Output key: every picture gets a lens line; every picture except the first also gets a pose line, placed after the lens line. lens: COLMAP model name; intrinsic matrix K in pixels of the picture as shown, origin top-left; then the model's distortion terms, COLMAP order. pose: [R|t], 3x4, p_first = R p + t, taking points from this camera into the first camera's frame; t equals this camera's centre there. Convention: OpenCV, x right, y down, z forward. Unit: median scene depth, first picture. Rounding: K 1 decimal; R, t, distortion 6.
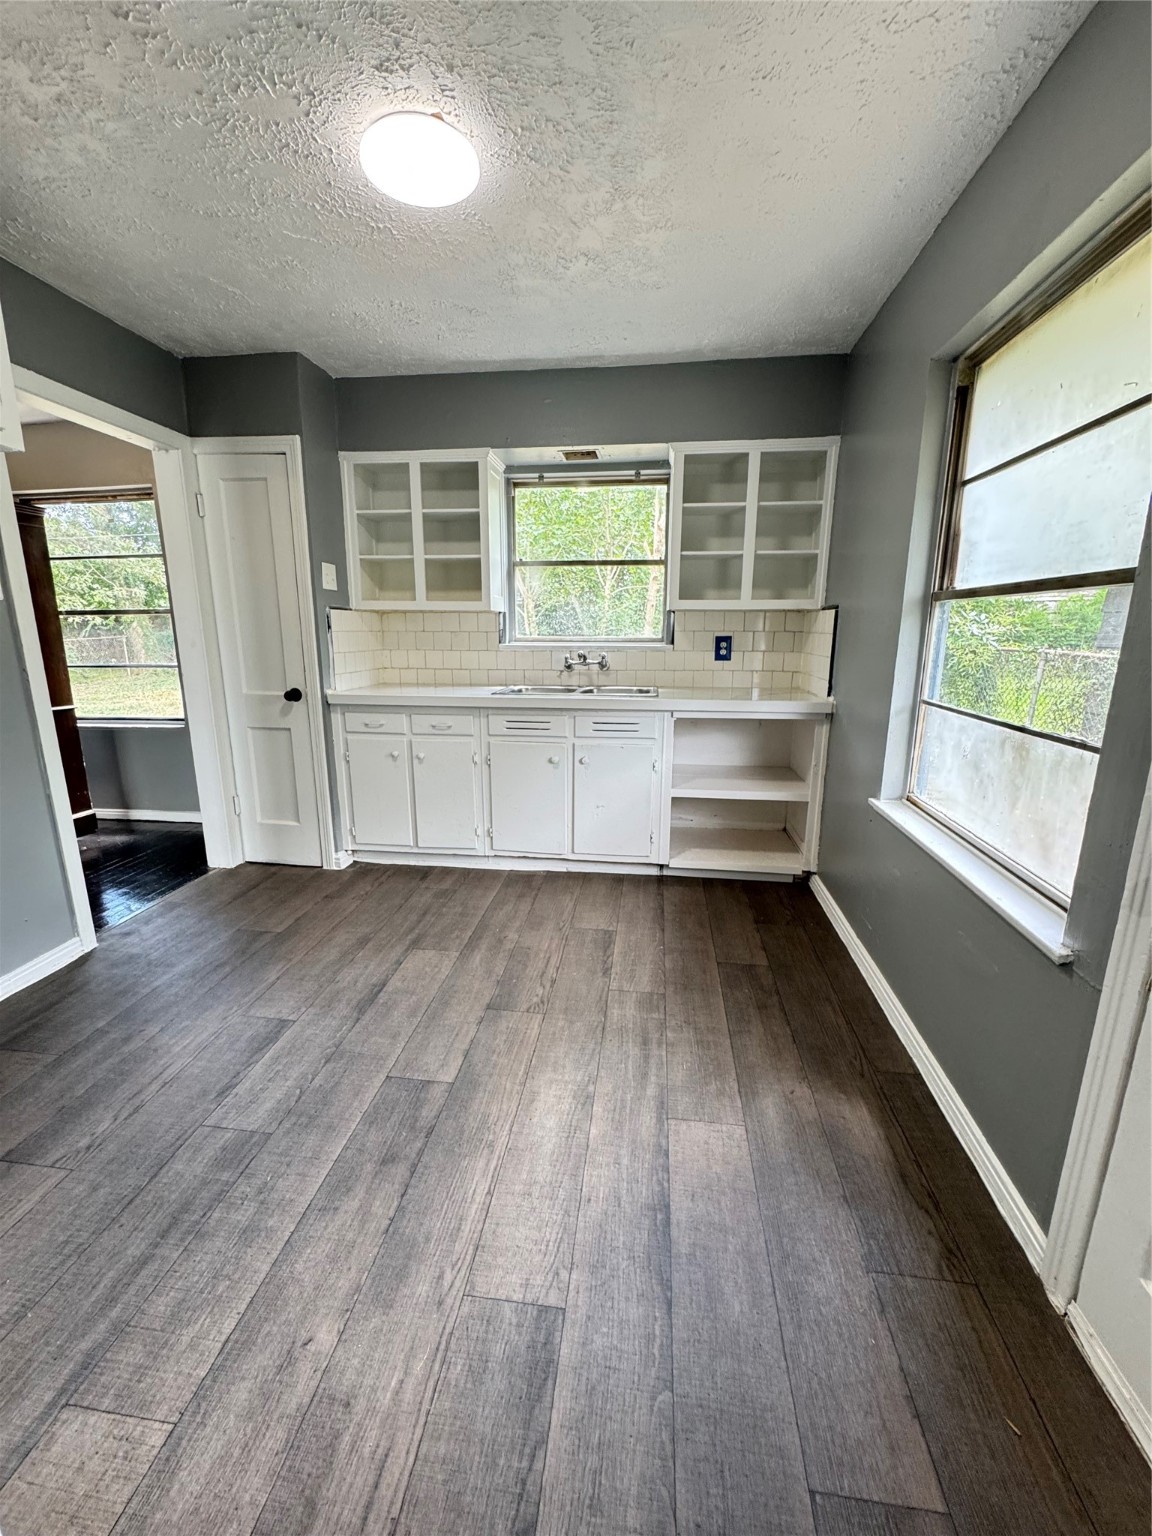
lens RADIAL K [[612.4, 0, 577.9], [0, 612.4, 769.6], [0, 0, 1]] dist [-0.002971, -0.000123]
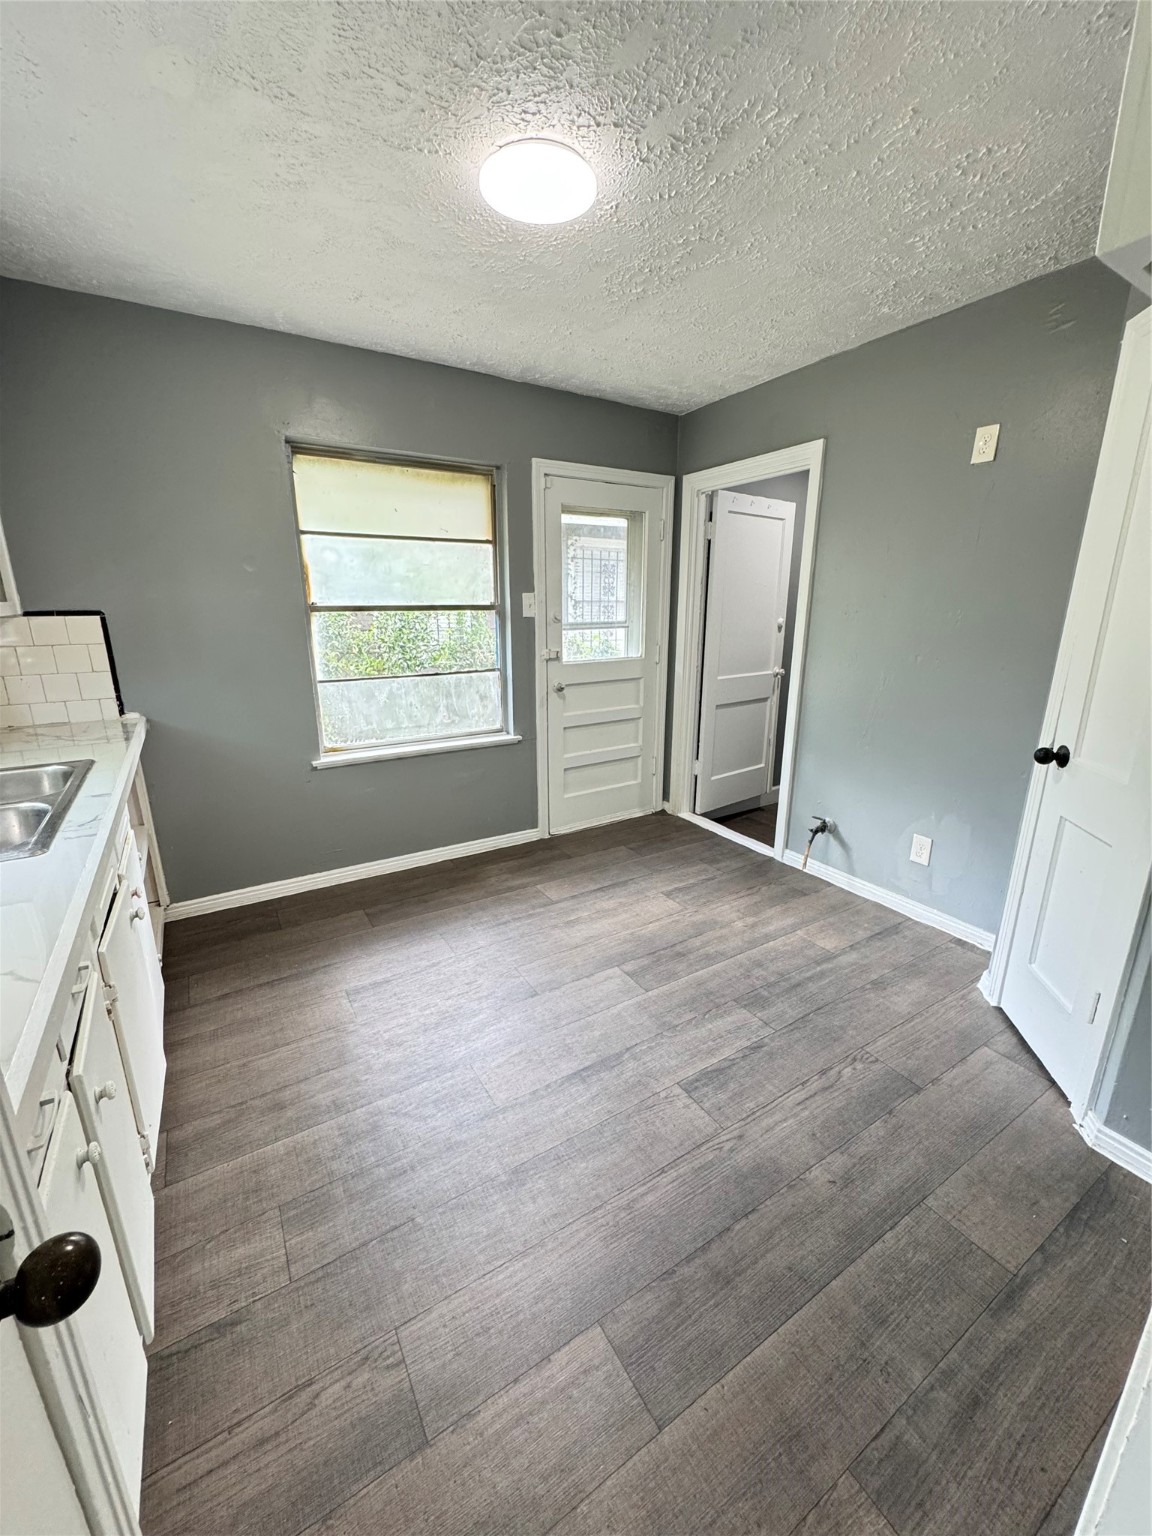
lens RADIAL K [[612.4, 0, 579.2], [0, 612.4, 767.0], [0, 0, 1]] dist [-0.002971, -0.000123]
pose [[-0.628117, -0.208099, 0.749775, -1.147986], [0.173606, 0.901807, 0.395733, -0.485177], [-0.758505, 0.378732, -0.530314, 1.698754]]
